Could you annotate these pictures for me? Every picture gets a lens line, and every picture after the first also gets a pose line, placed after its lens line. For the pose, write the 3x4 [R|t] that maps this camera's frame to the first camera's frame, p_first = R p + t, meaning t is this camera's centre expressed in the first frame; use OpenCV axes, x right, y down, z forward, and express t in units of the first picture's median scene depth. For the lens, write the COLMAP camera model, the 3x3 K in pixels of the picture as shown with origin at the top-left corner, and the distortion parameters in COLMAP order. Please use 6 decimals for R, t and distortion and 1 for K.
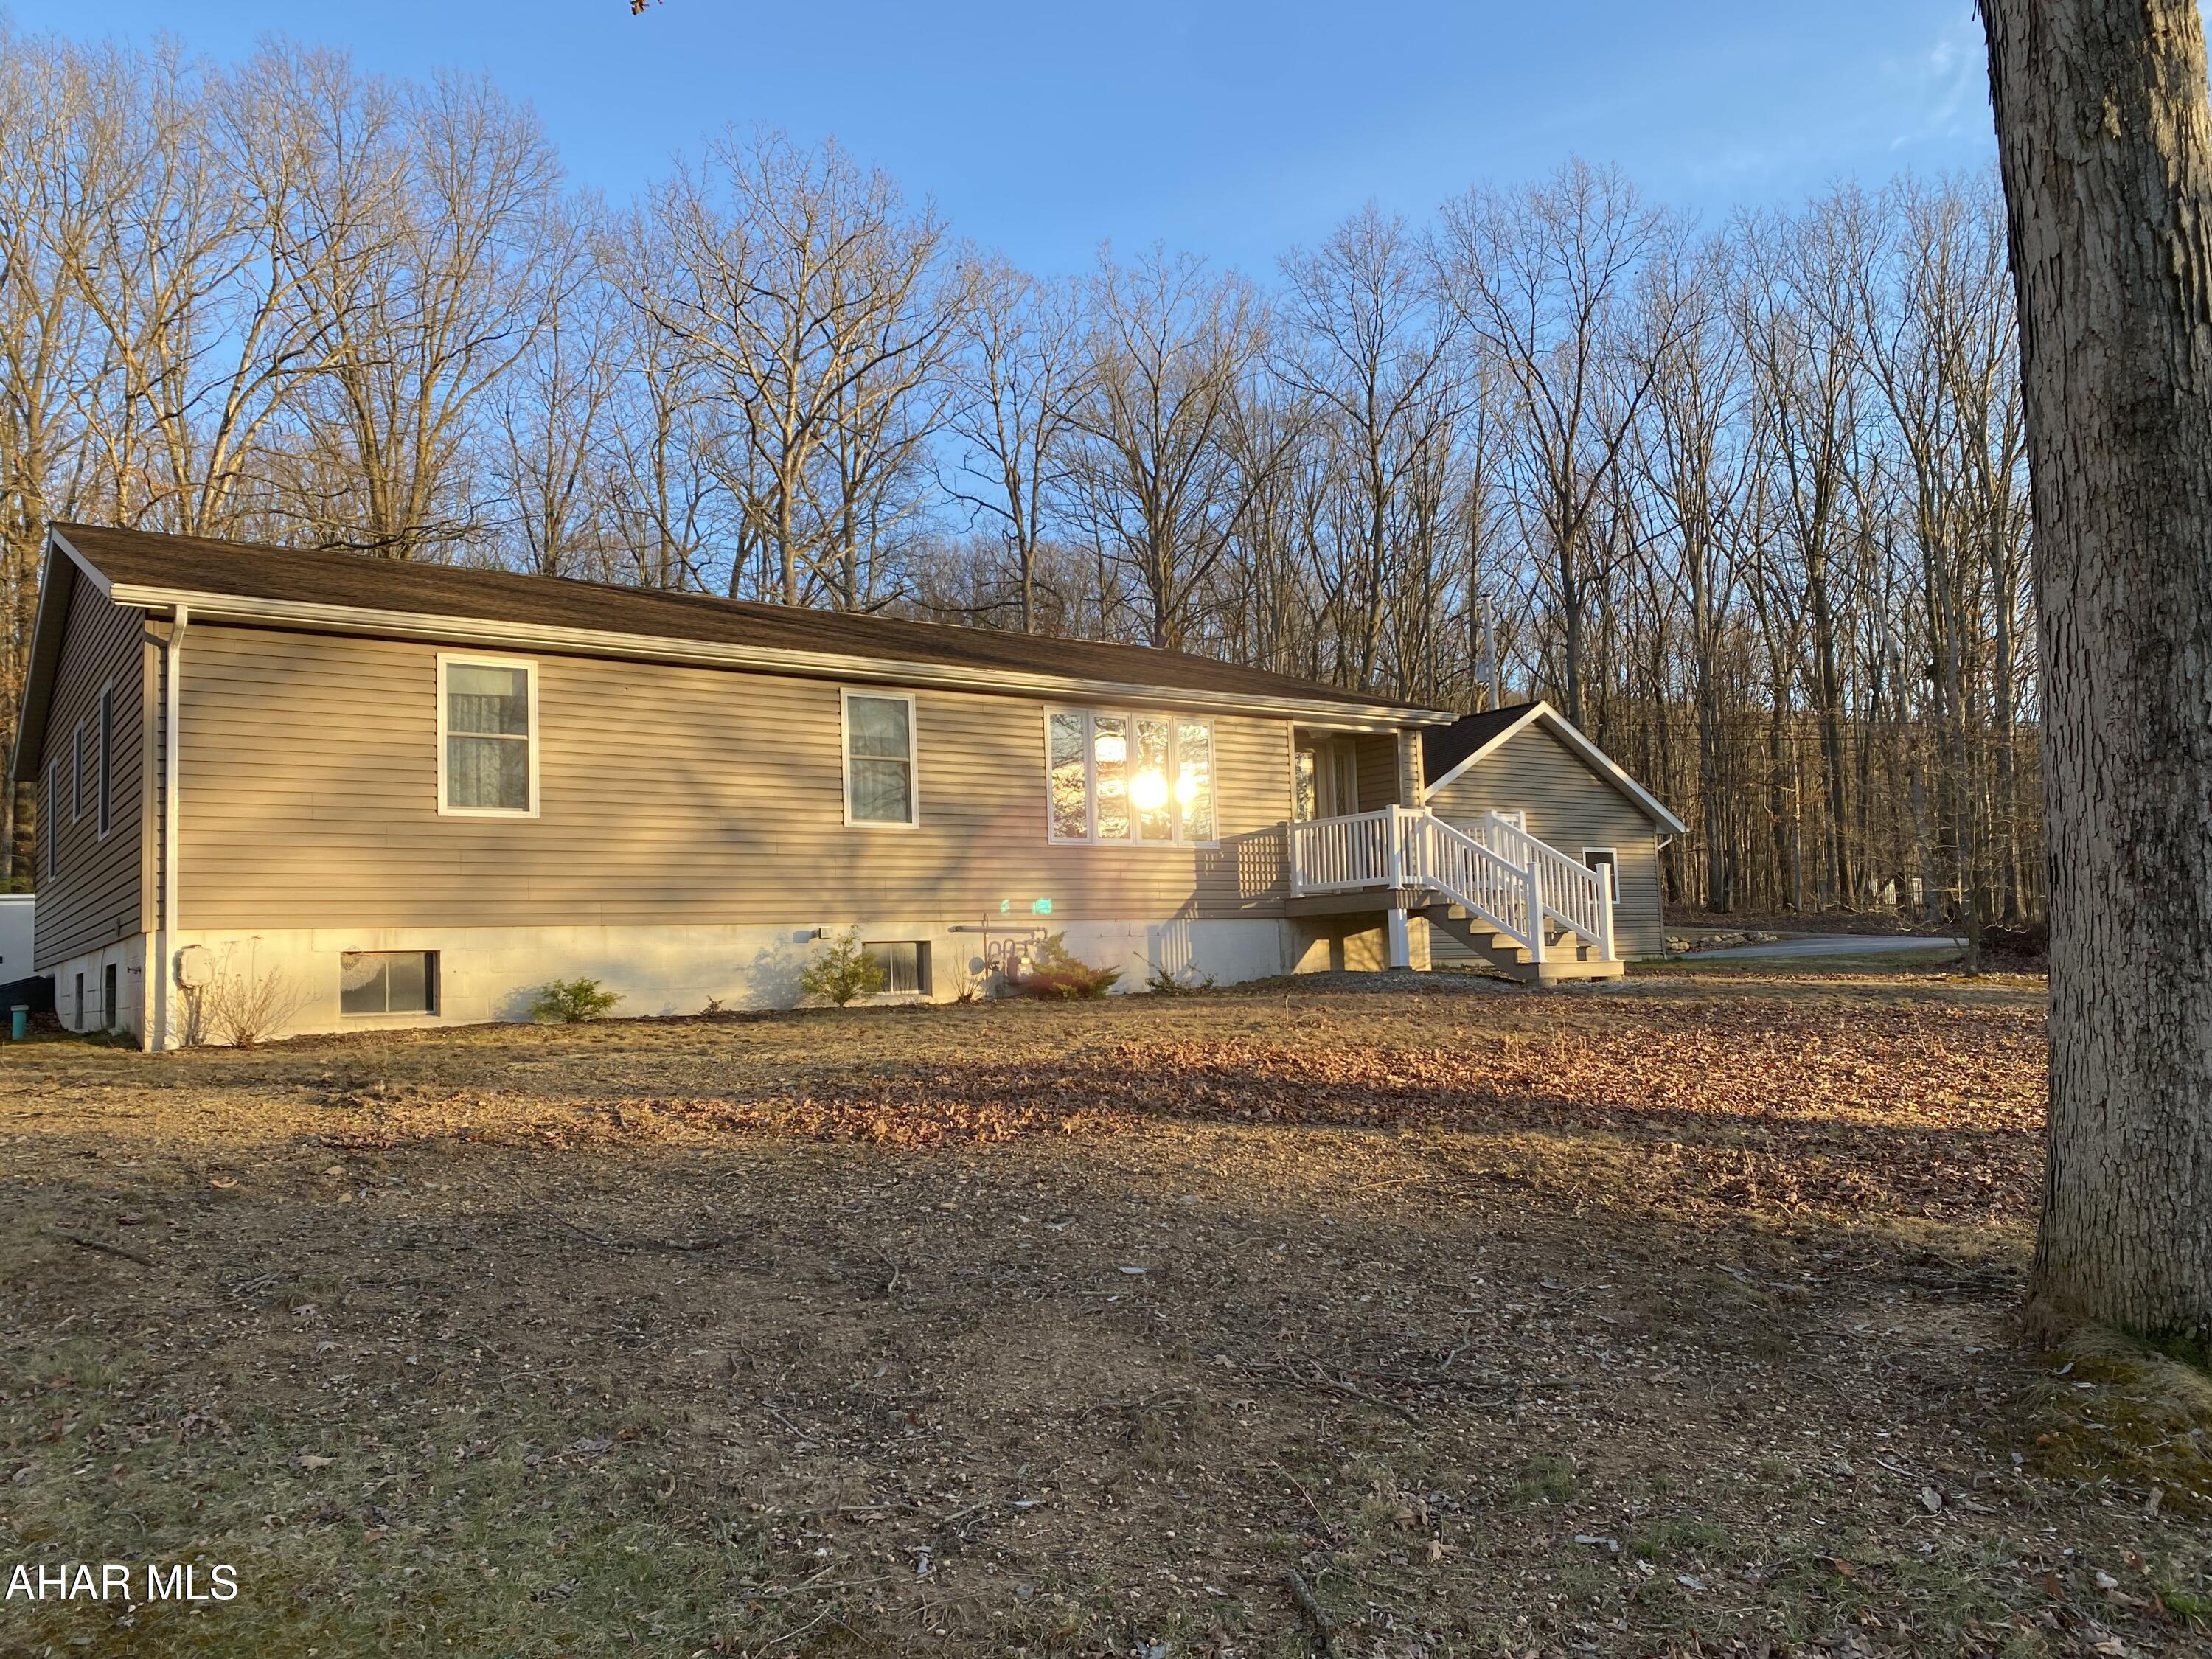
lens RADIAL K [[1664.4, 0, 1106.0], [0, 1664.4, 829.5], [0, 0, 1]] dist [0.053748, 0.000352]
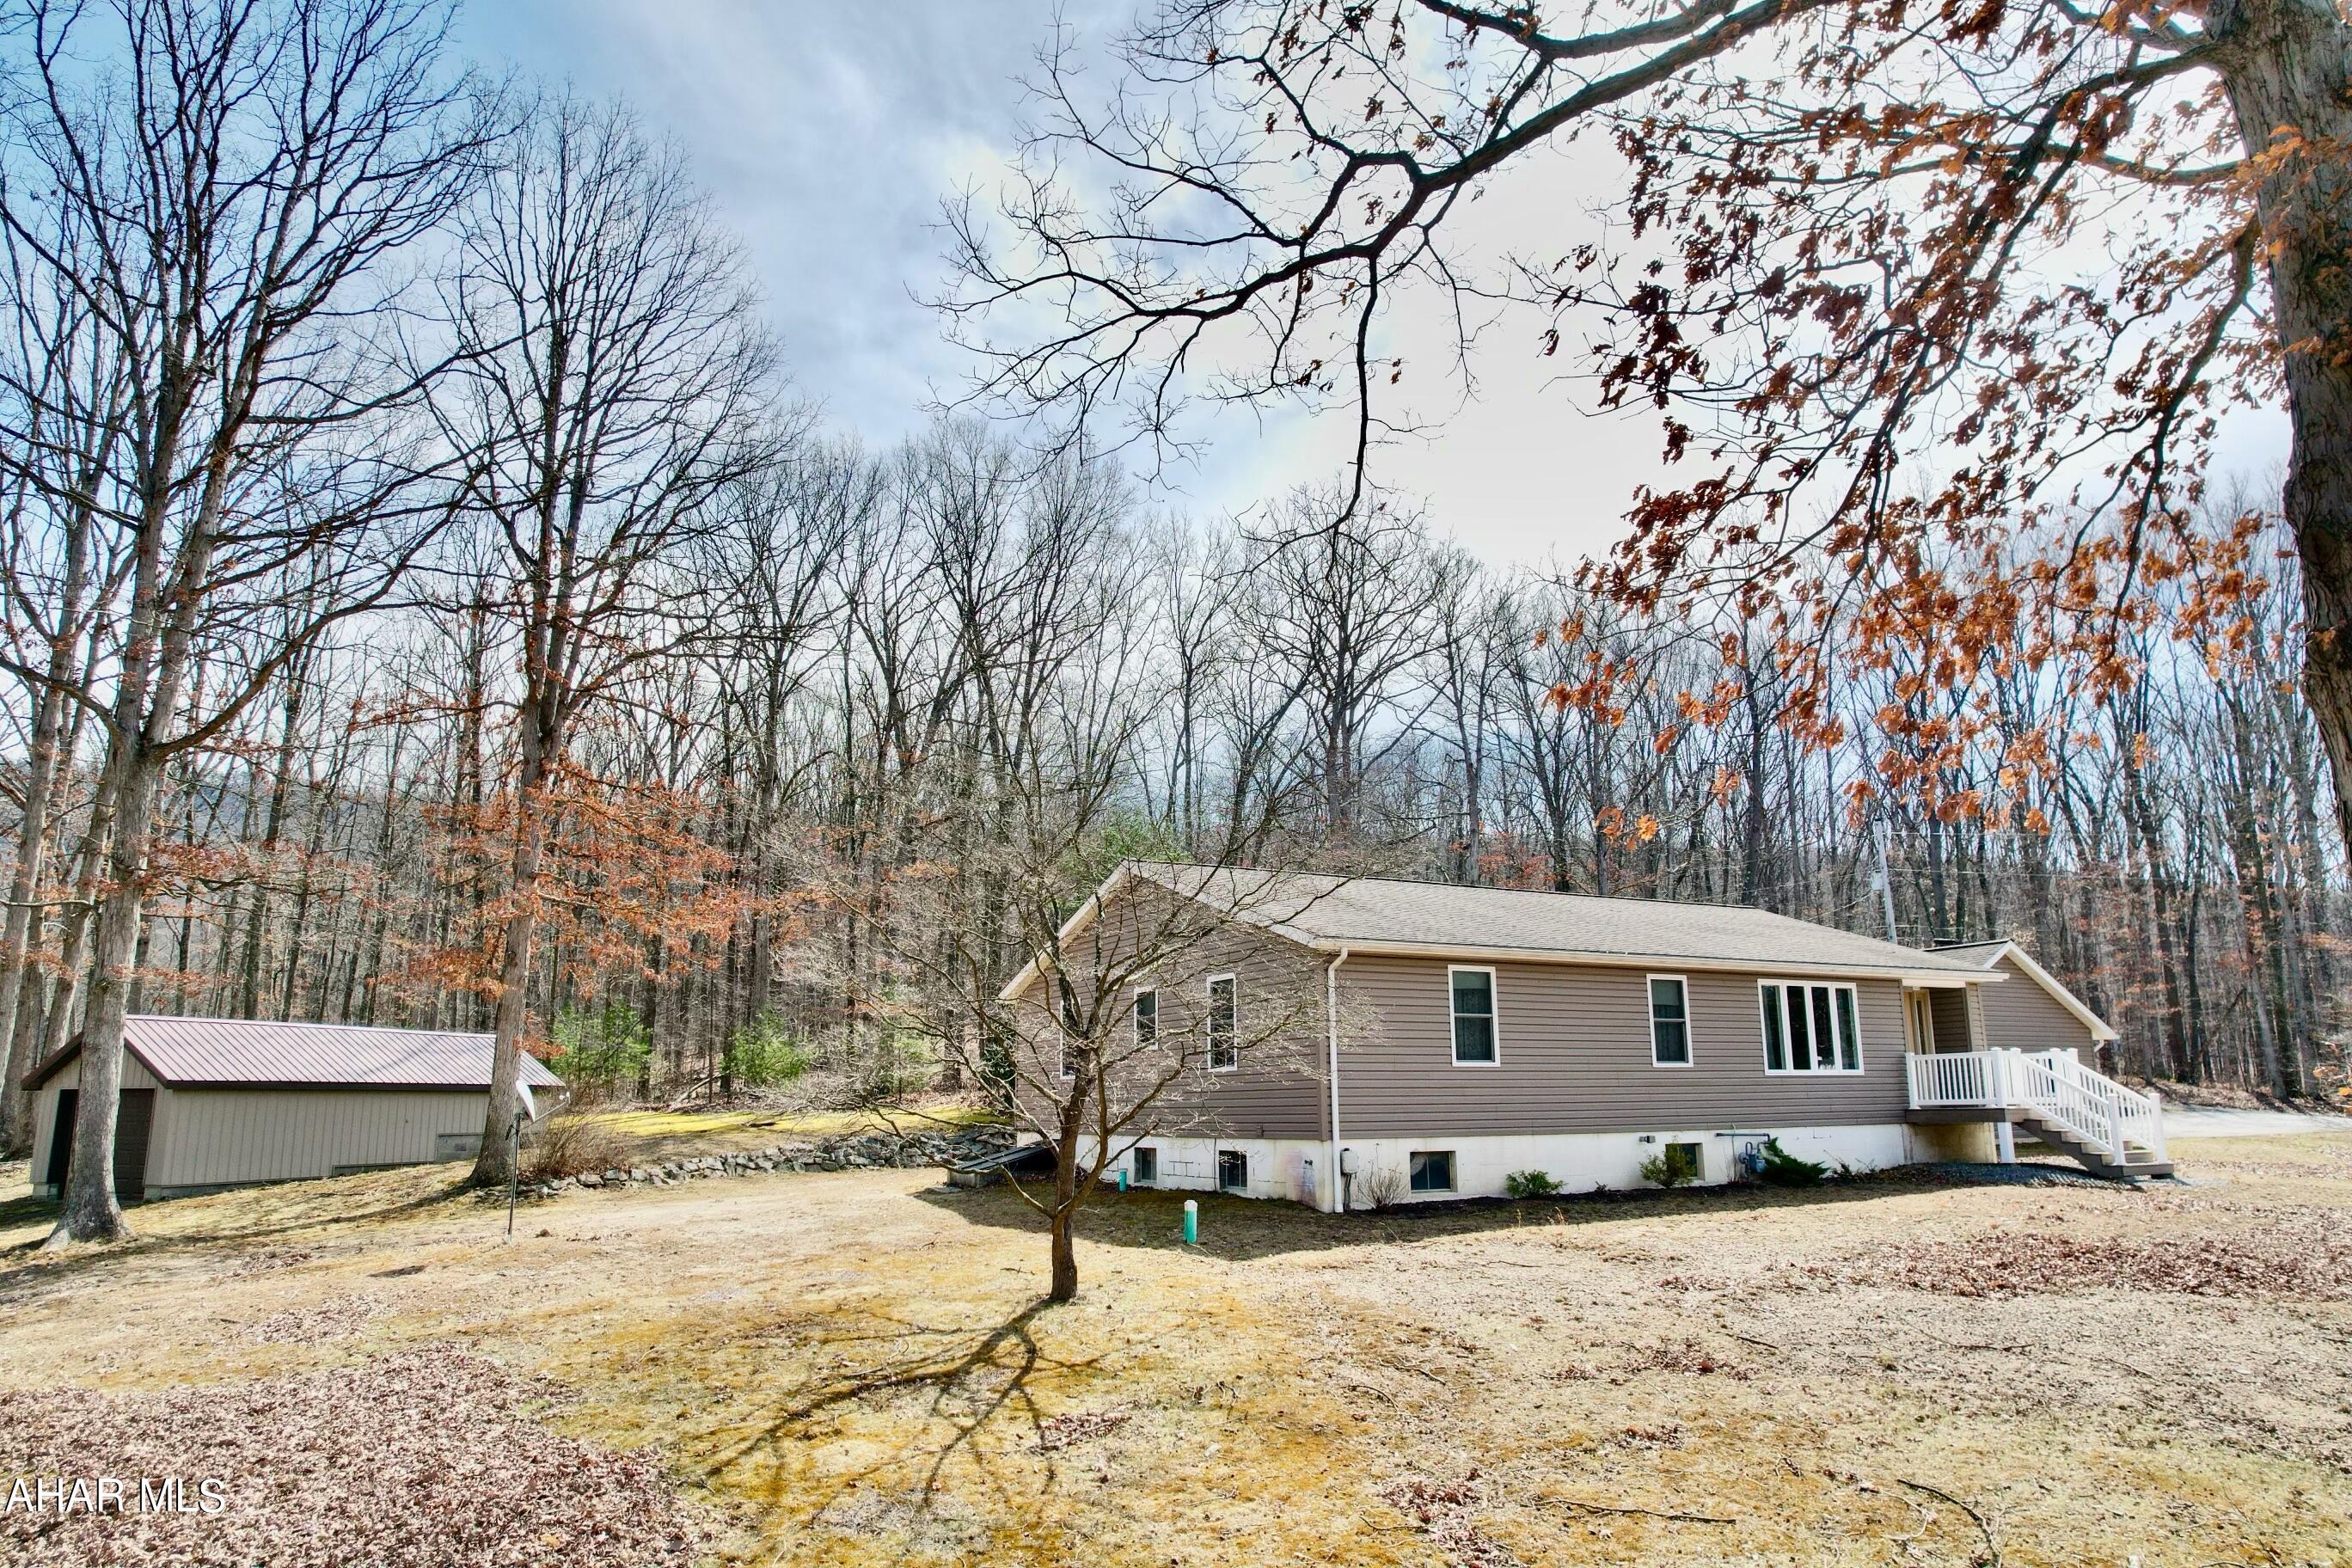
lens RADIAL K [[1490.6, 0, 1181.3], [0, 1490.6, 778.3], [0, 0, 1]] dist [-0.068053, 0.056043]
pose [[0.991378, -0.002456, -0.131011, -0.452351], [-0.014102, 0.992017, -0.125312, -0.097812], [0.130273, 0.126079, 0.983429, -0.466428]]
